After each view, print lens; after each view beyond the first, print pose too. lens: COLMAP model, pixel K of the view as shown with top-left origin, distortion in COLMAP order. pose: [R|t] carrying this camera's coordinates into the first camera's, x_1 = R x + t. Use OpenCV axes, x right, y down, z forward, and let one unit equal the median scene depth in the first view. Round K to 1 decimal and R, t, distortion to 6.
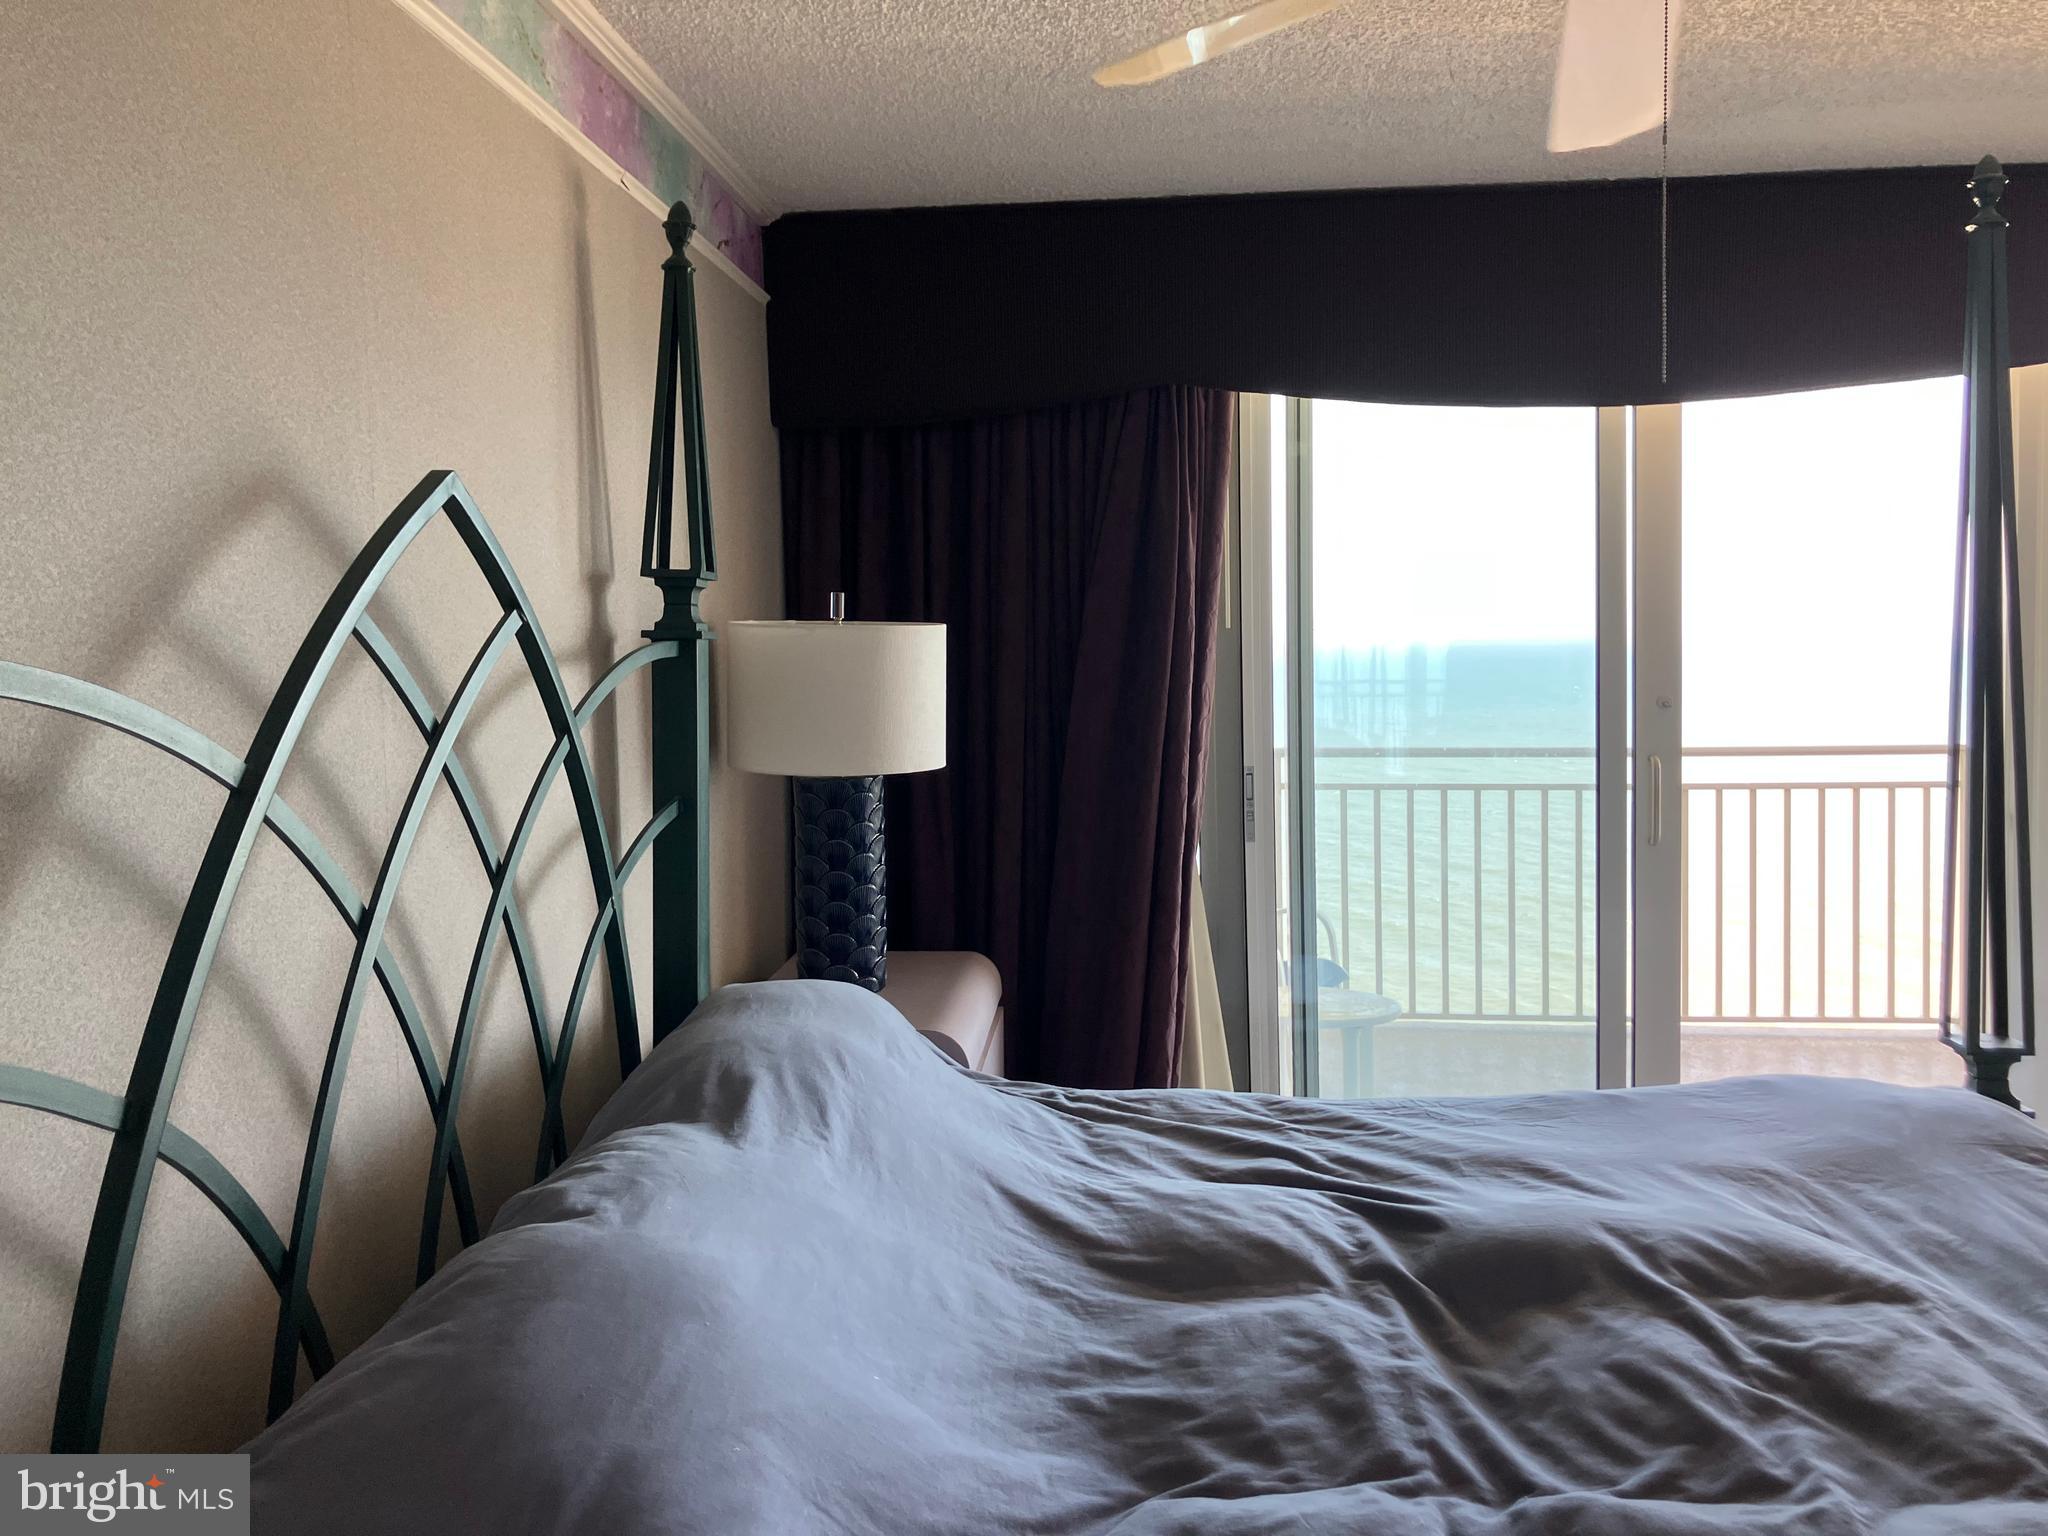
lens RADIAL K [[1678.9, 0, 1017.7], [0, 1678.9, 741.9], [0, 0, 1]] dist [0.017192, -0.018845]
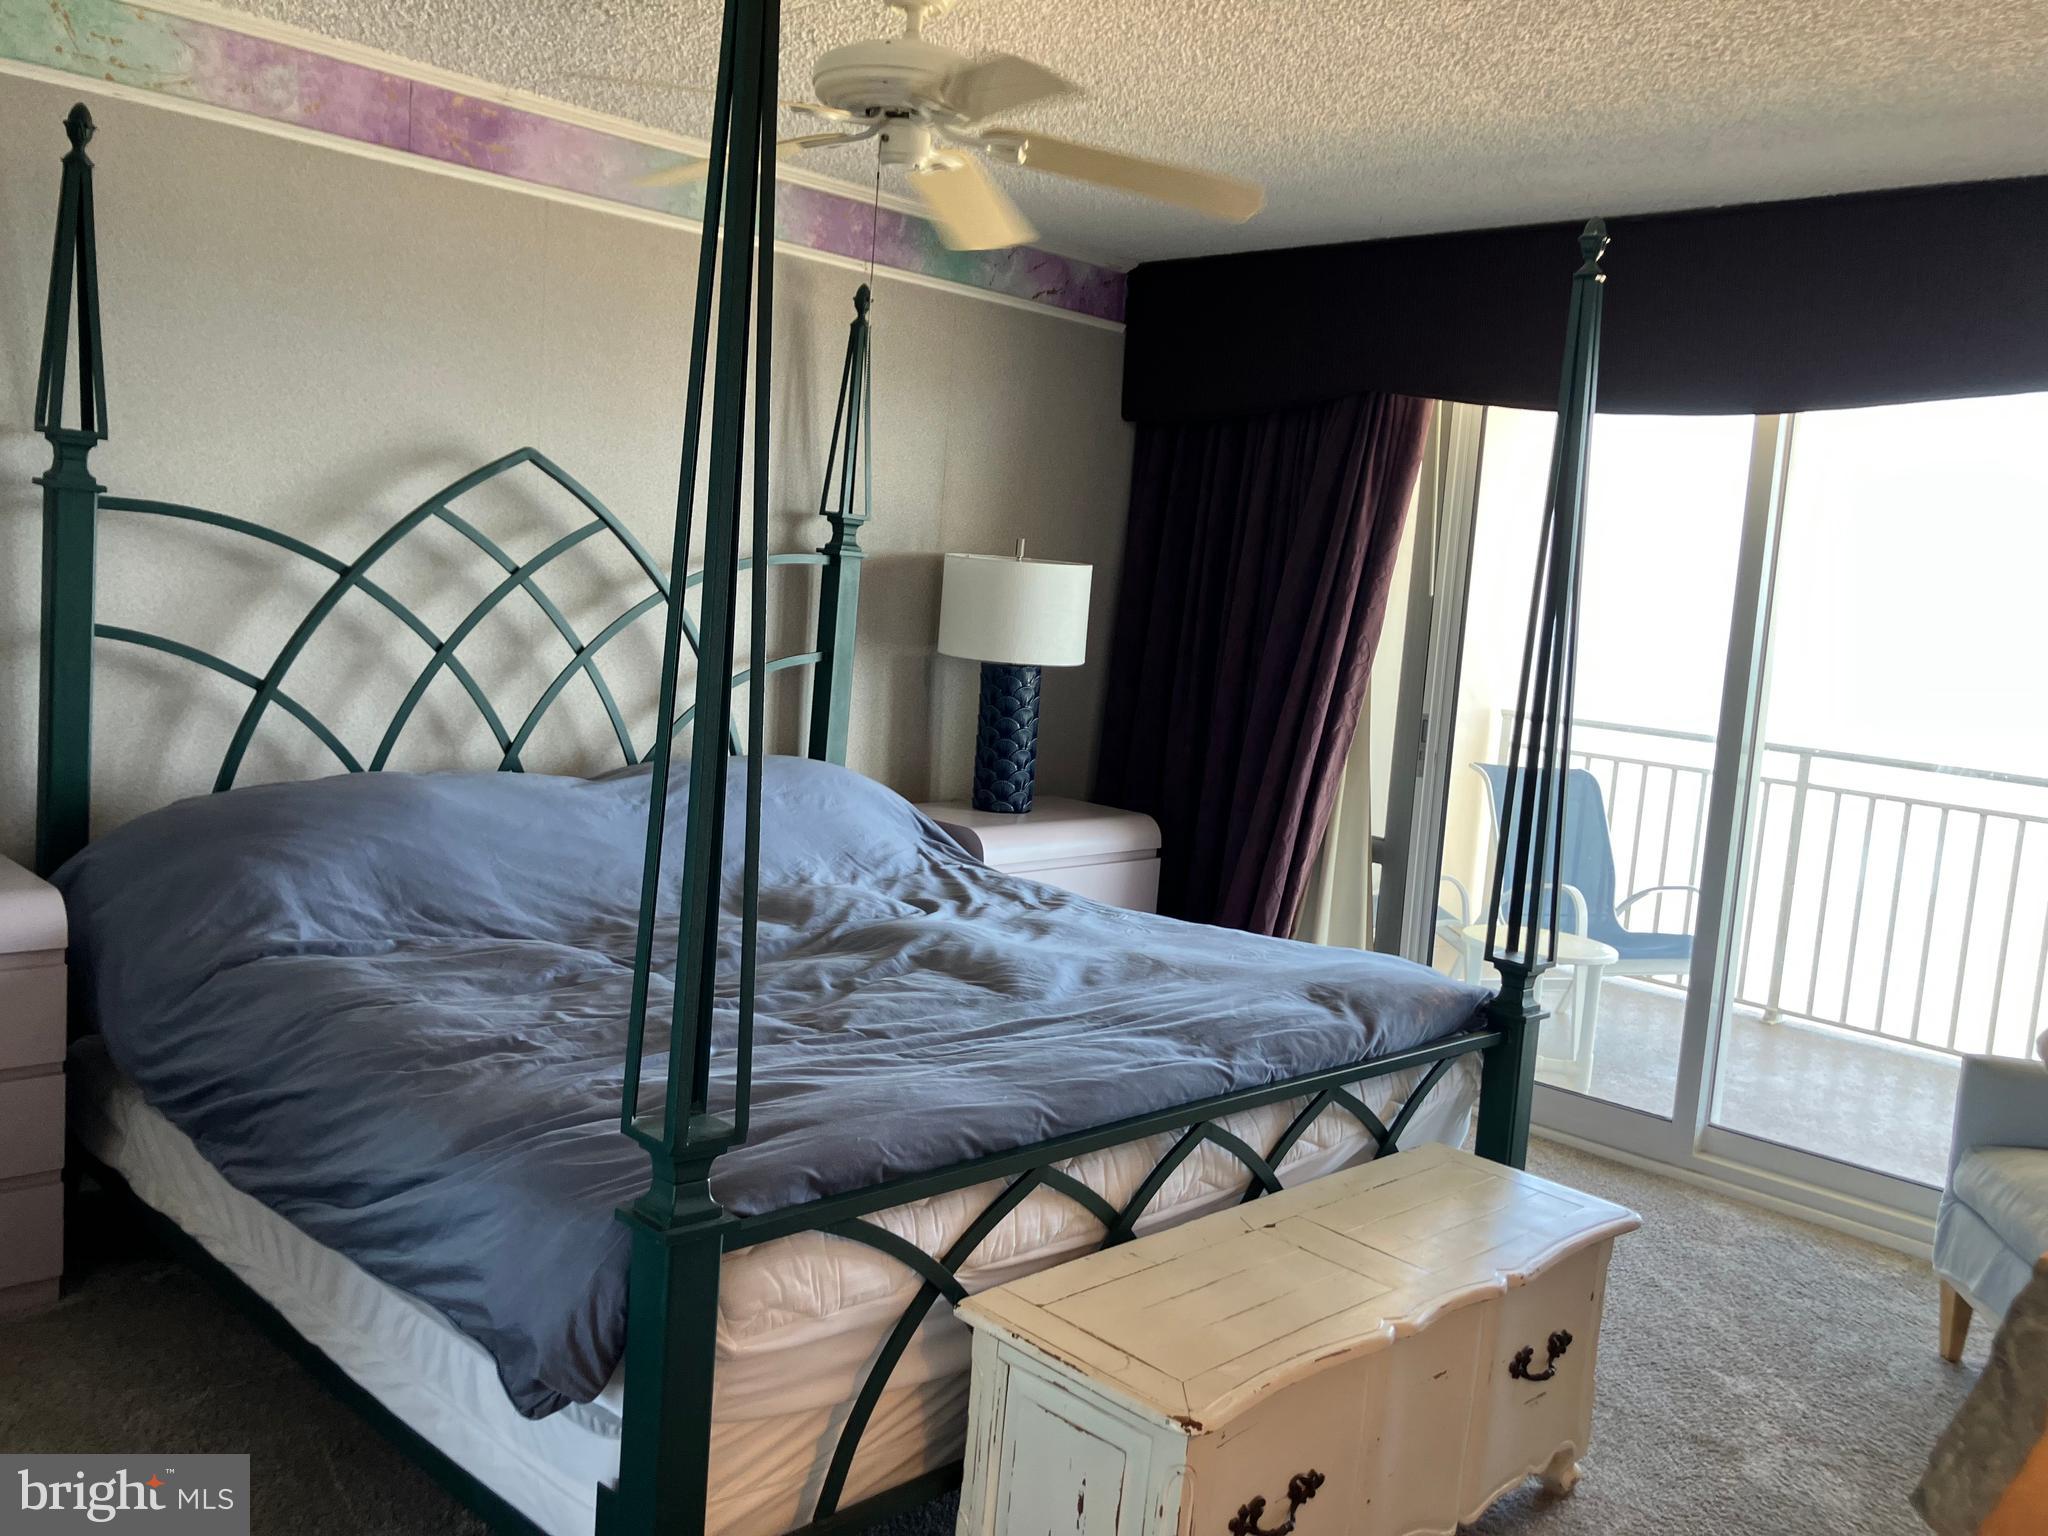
lens RADIAL K [[1678.9, 0, 1027.4], [0, 1678.9, 777.2], [0, 0, 1]] dist [0.017192, -0.018845]
pose [[0.767053, 0.148922, -0.624061, 1.124676], [-0.126730, 0.988692, 0.080168, -0.000555], [0.628943, 0.017594, 0.777252, -0.173027]]
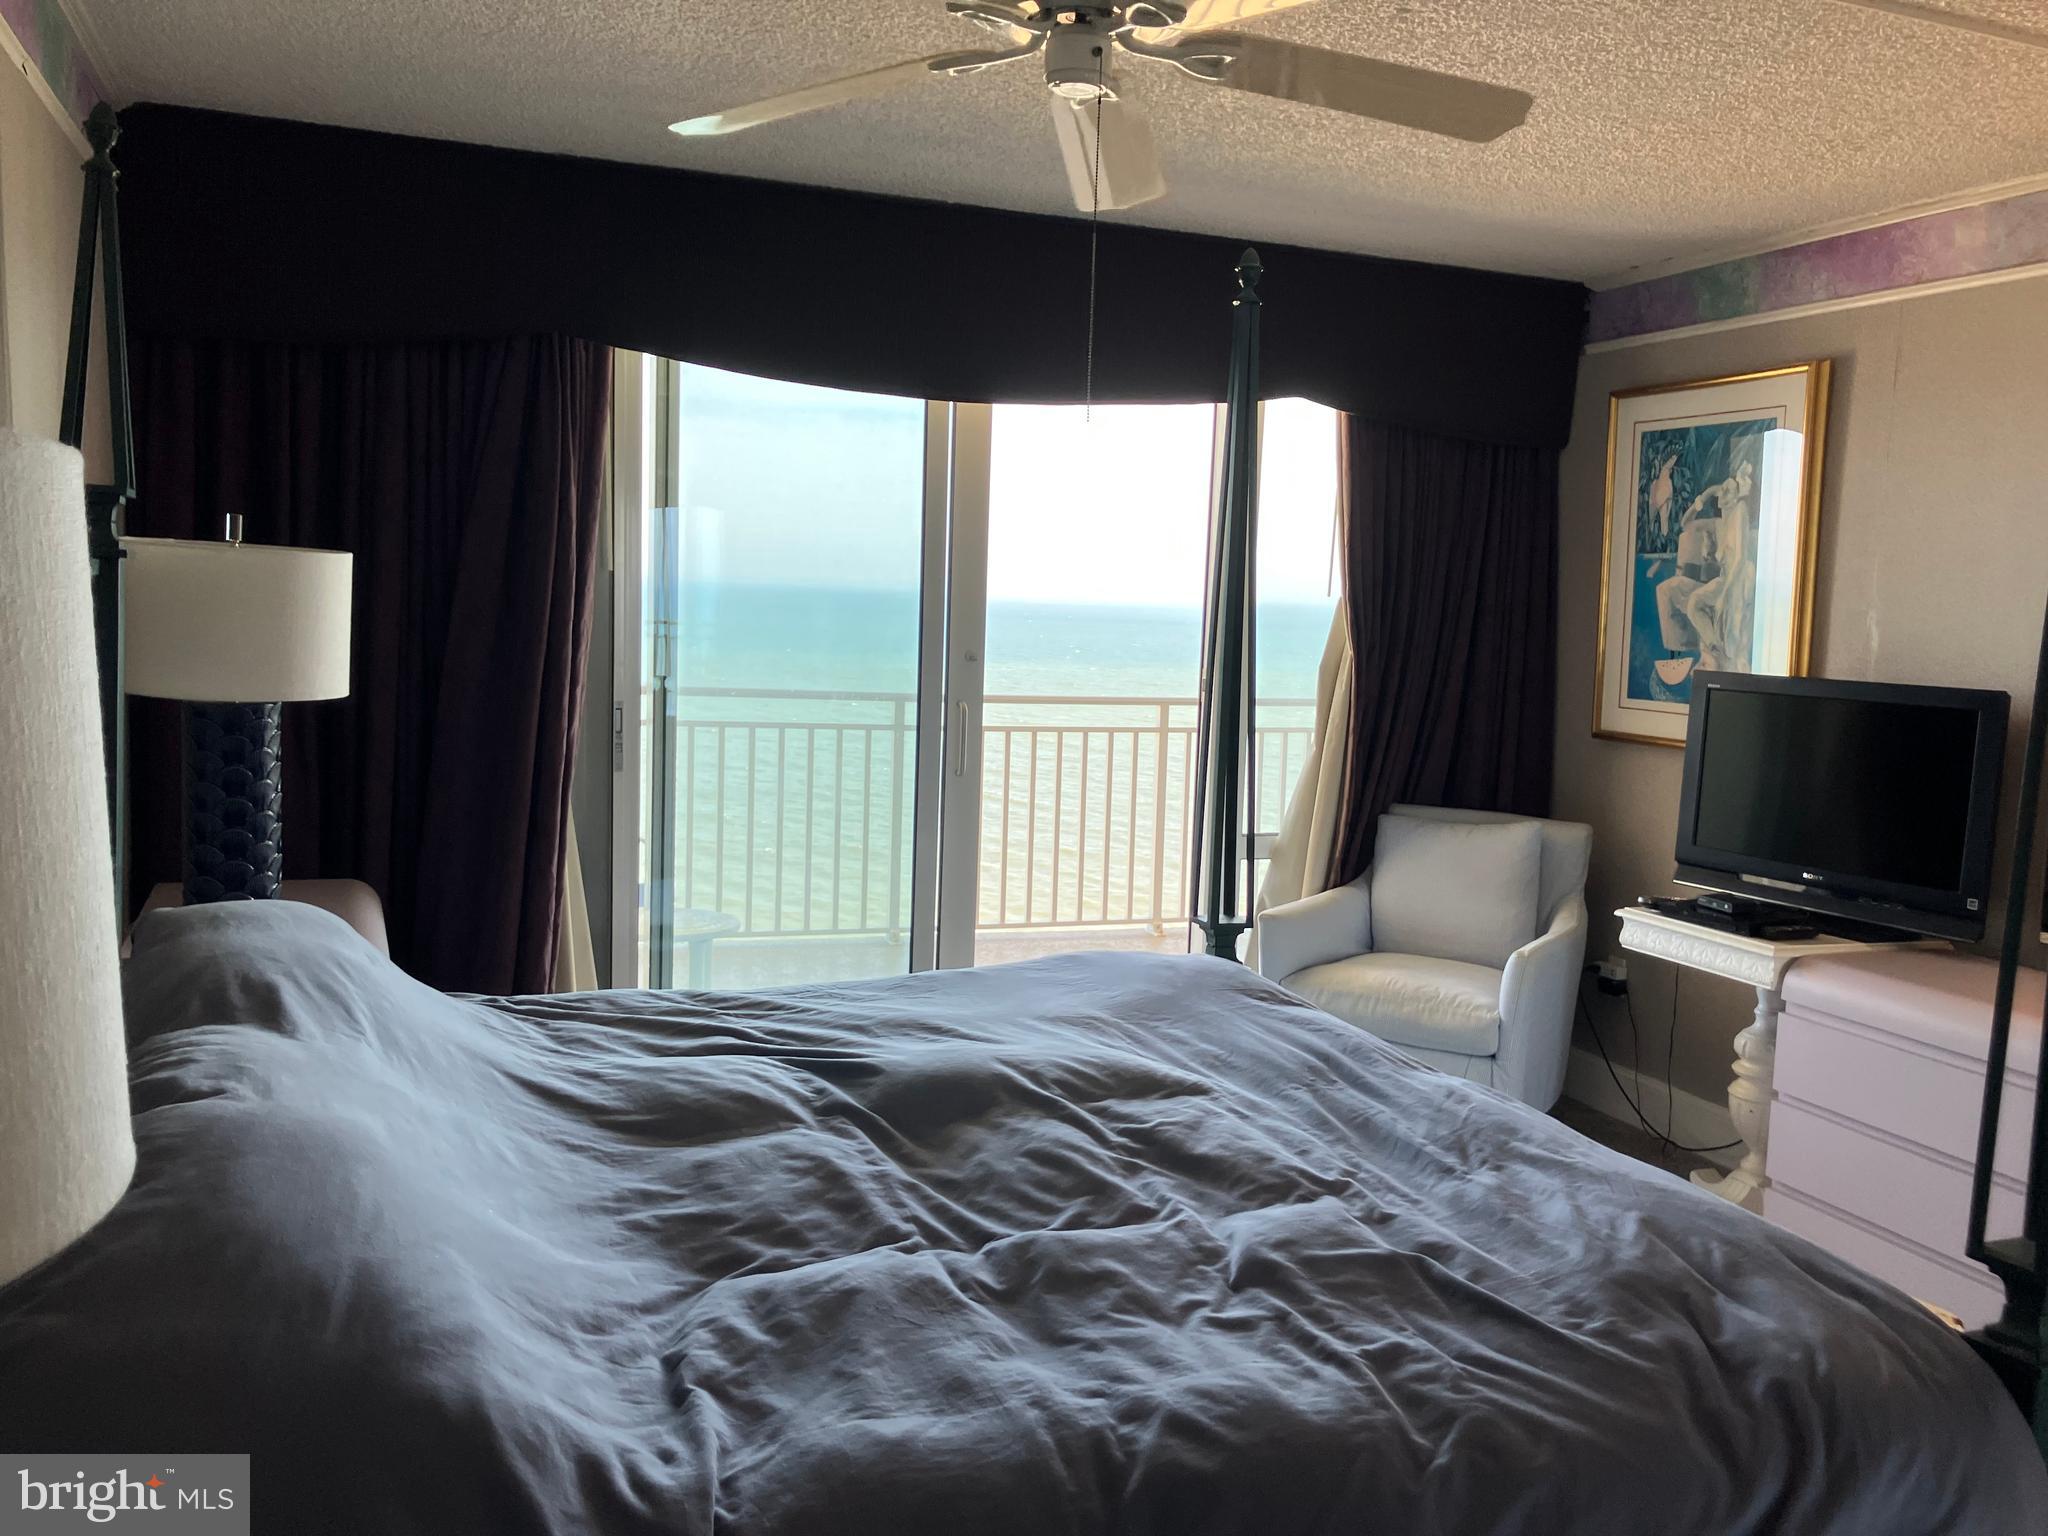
lens RADIAL K [[1678.9, 0, 1021.9], [0, 1678.9, 773.9], [0, 0, 1]] dist [0.017192, -0.018845]
pose [[0.897456, 0.002055, 0.441098, -0.175795], [-0.025791, 0.998523, 0.047822, 0.004496], [-0.440349, -0.054295, 0.896184, -0.130686]]
